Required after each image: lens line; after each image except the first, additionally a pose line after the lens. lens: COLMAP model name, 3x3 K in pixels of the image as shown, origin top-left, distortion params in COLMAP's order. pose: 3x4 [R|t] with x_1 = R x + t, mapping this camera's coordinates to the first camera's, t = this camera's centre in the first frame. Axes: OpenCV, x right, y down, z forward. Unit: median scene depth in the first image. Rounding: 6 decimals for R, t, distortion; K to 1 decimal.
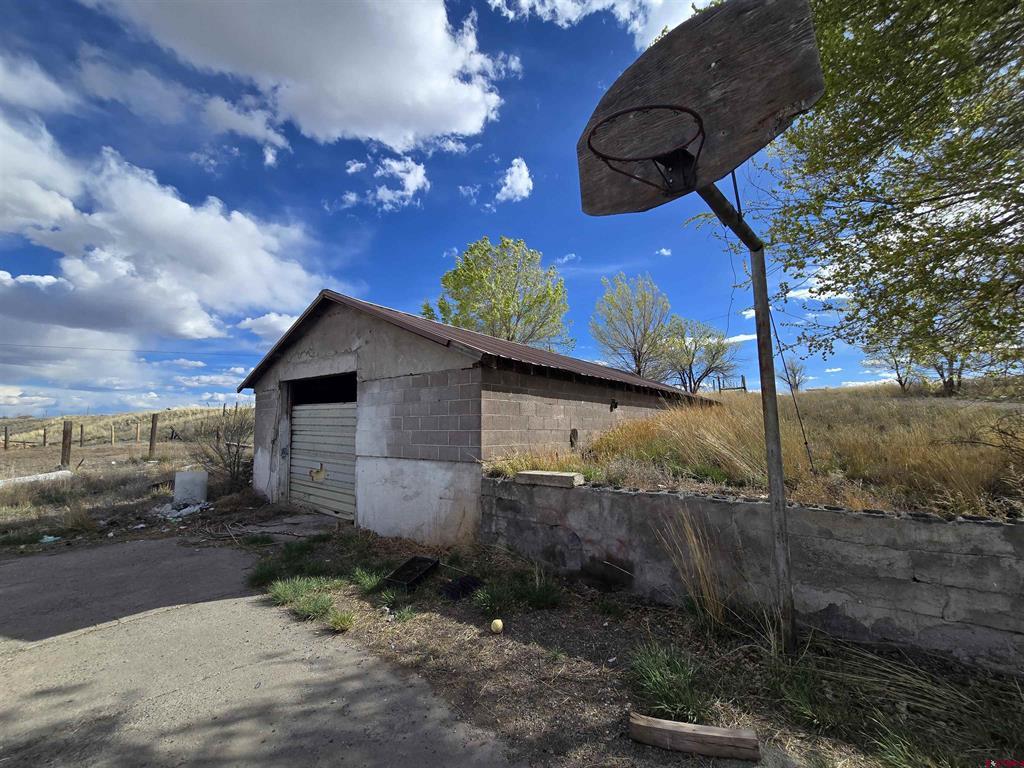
lens RADIAL K [[419.8, 0, 510.1], [0, 419.8, 389.0], [0, 0, 1]] dist [-0.002766, -0.000383]
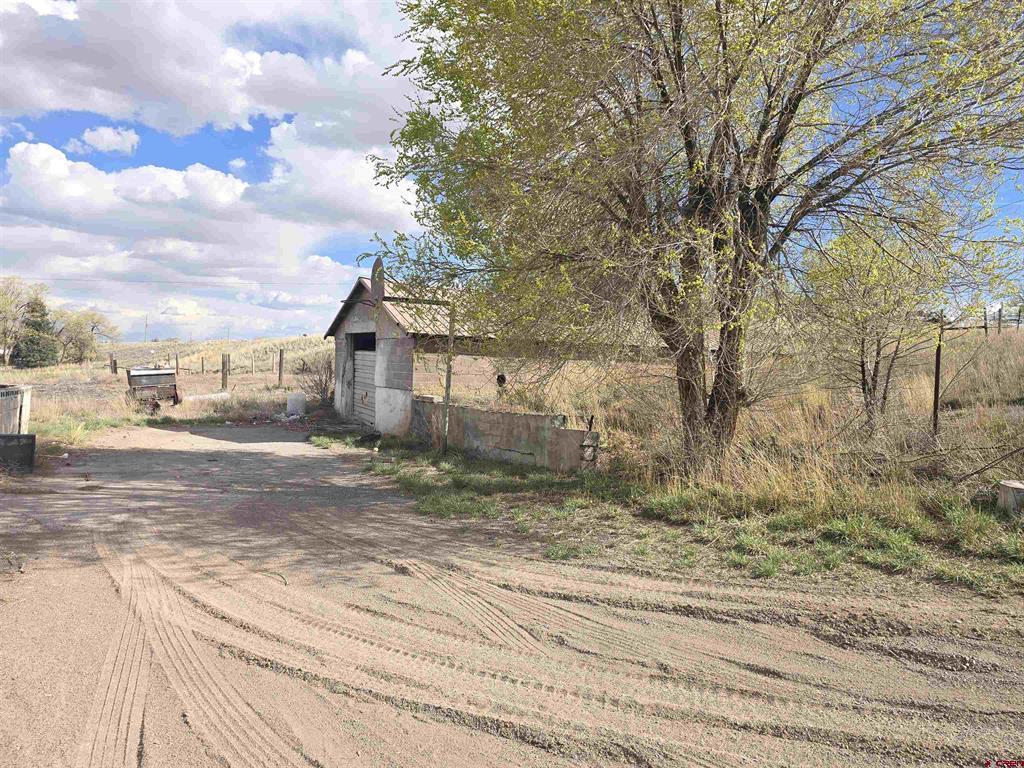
lens RADIAL K [[679.9, 0, 512.0], [0, 679.9, 384.0], [0, 0, 1]] dist [0.059832, 0.000165]
pose [[0.922091, 0.041356, -0.384756, 0.998906], [0.003945, 0.993217, 0.116210, -0.132959], [0.386952, -0.108674, 0.915674, -1.049048]]
